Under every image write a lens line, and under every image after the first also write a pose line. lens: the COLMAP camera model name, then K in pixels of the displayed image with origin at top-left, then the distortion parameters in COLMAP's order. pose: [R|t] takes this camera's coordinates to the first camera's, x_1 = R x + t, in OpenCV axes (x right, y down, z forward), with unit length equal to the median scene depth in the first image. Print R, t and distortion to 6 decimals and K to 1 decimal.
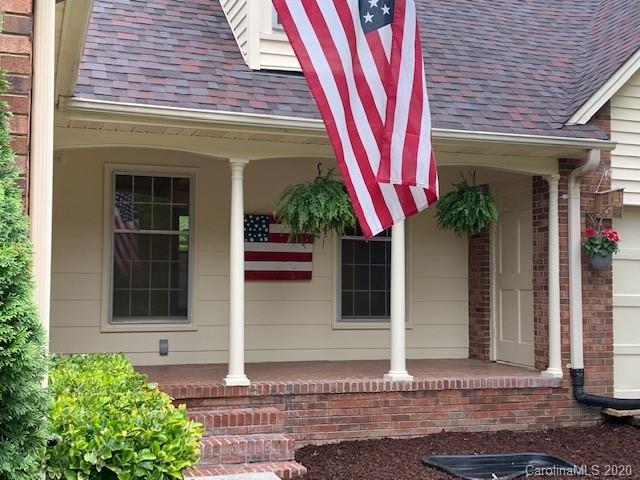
lens RADIAL K [[822.6, 0, 323.5], [0, 822.6, 240.9], [0, 0, 1]] dist [0.079404, 0.000000]
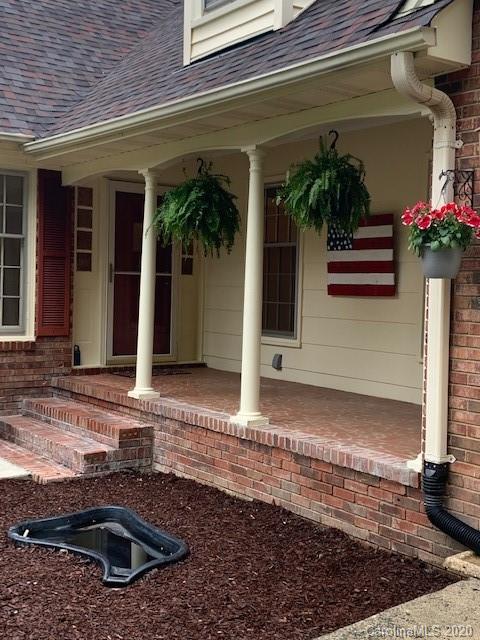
lens RADIAL K [[822.6, 0, 243.7], [0, 822.6, 316.2], [0, 0, 1]] dist [0.079404, 0.000000]
pose [[0.329430, 0.038779, -0.943383, 0.784535], [0.028960, 0.998271, 0.051148, 0.025732], [0.943736, -0.044170, 0.327737, 0.710014]]
